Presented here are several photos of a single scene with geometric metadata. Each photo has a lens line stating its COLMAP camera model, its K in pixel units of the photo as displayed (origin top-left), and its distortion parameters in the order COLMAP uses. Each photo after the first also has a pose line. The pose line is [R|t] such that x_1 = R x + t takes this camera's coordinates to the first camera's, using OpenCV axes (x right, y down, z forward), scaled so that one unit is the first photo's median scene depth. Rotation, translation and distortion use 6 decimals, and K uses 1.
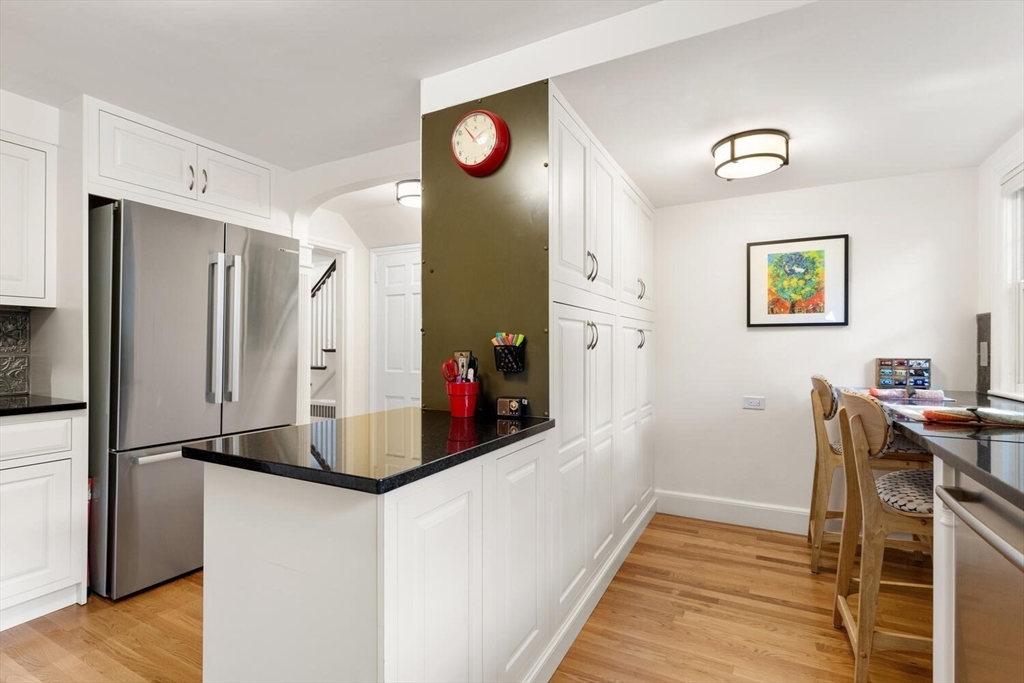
lens RADIAL K [[465.6, 0, 522.9], [0, 465.6, 342.4], [0, 0, 1]] dist [0.002798, -0.000324]
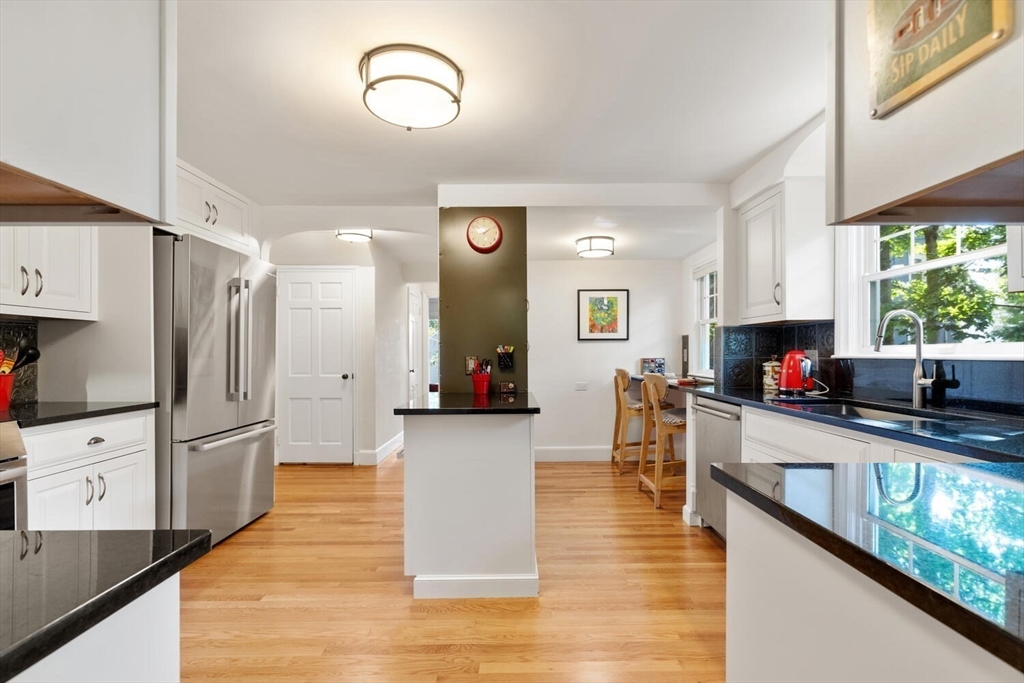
lens RADIAL K [[465.6, 0, 512.8], [0, 465.6, 350.8], [0, 0, 1]] dist [0.002798, -0.000324]
pose [[0.883835, -0.003736, 0.467784, -0.600022], [0.001166, 0.999983, 0.005783, -0.007609], [-0.467797, -0.004566, 0.883824, -0.419909]]
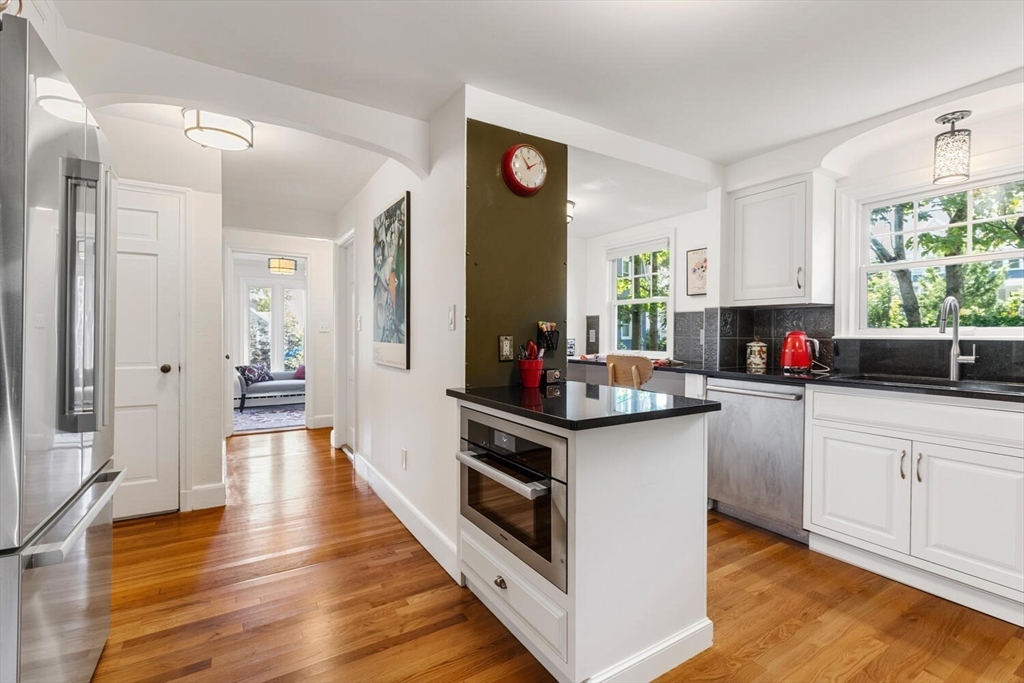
lens RADIAL K [[465.6, 0, 518.8], [0, 465.6, 334.3], [0, 0, 1]] dist [0.002798, -0.000324]
pose [[0.498803, -0.002476, 0.866712, -0.891485], [-0.011665, 0.999886, 0.009569, 0.002833], [-0.866637, -0.014883, 0.498717, 0.285865]]
